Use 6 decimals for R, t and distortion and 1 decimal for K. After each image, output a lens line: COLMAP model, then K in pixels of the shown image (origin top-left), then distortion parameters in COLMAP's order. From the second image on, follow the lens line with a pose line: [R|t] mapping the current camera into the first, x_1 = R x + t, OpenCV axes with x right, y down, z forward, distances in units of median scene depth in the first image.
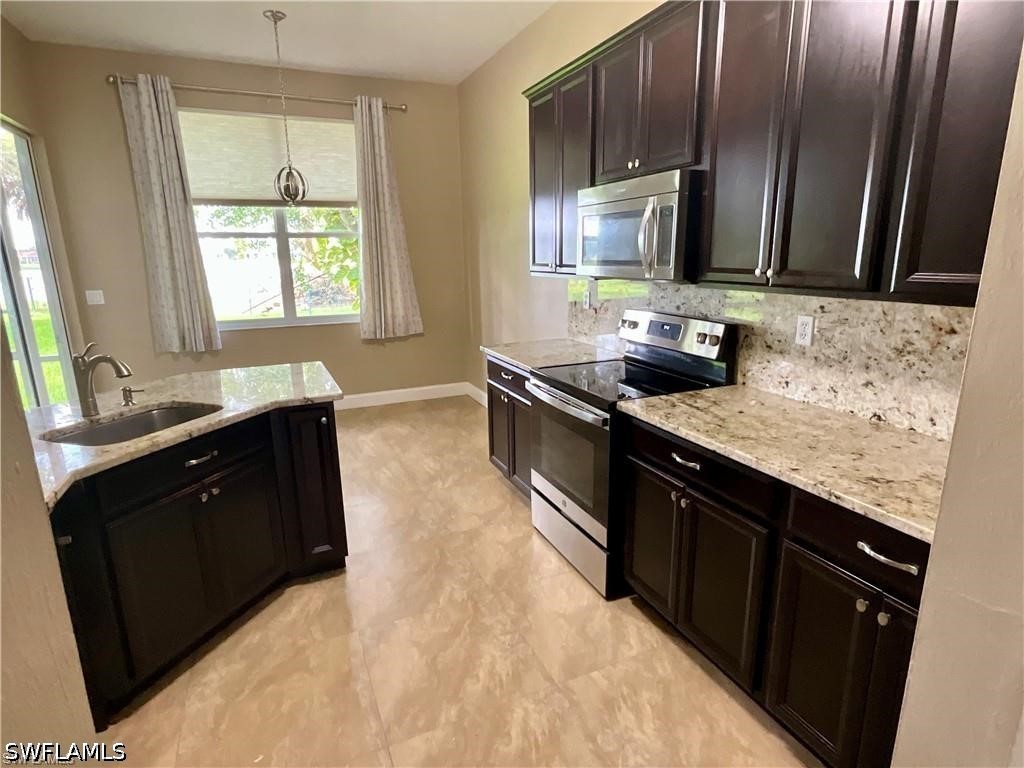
lens RADIAL K [[555.7, 0, 514.1], [0, 555.7, 386.8], [0, 0, 1]] dist [-0.006697, -0.000368]
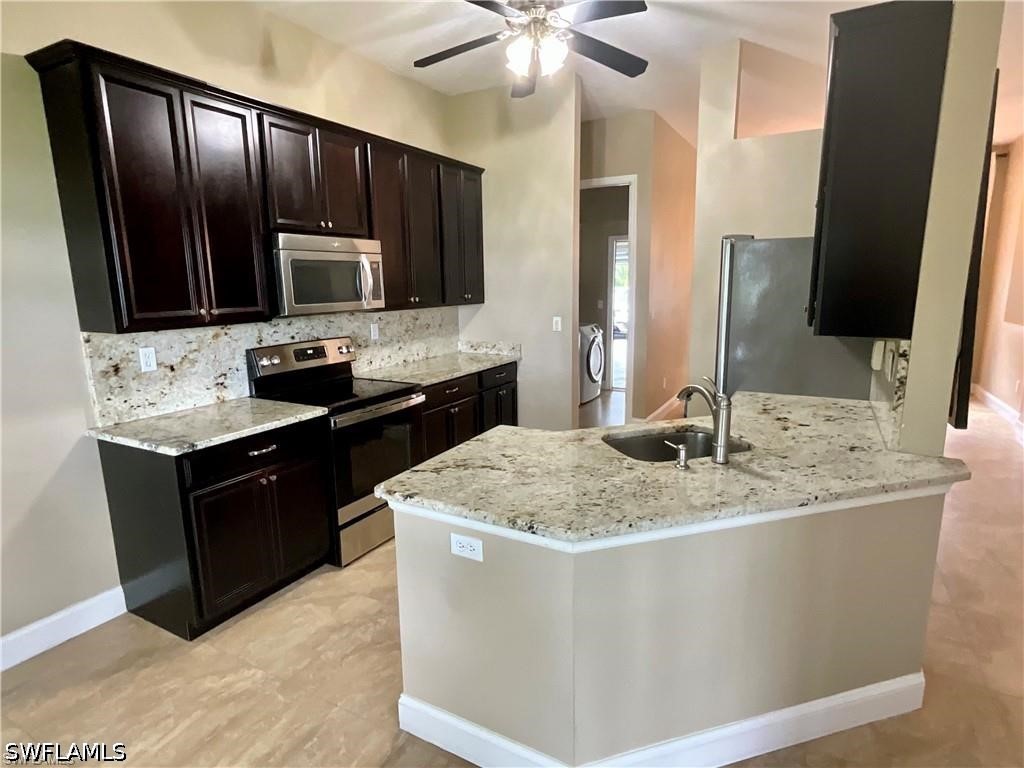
lens RADIAL K [[555.7, 0, 513.9], [0, 555.7, 382.7], [0, 0, 1]] dist [-0.006697, -0.000368]
pose [[-0.612833, -0.125950, 0.780110, -0.977900], [0.203105, 0.928945, 0.309533, -0.330929], [-0.763665, 0.348136, -0.543707, 1.331159]]
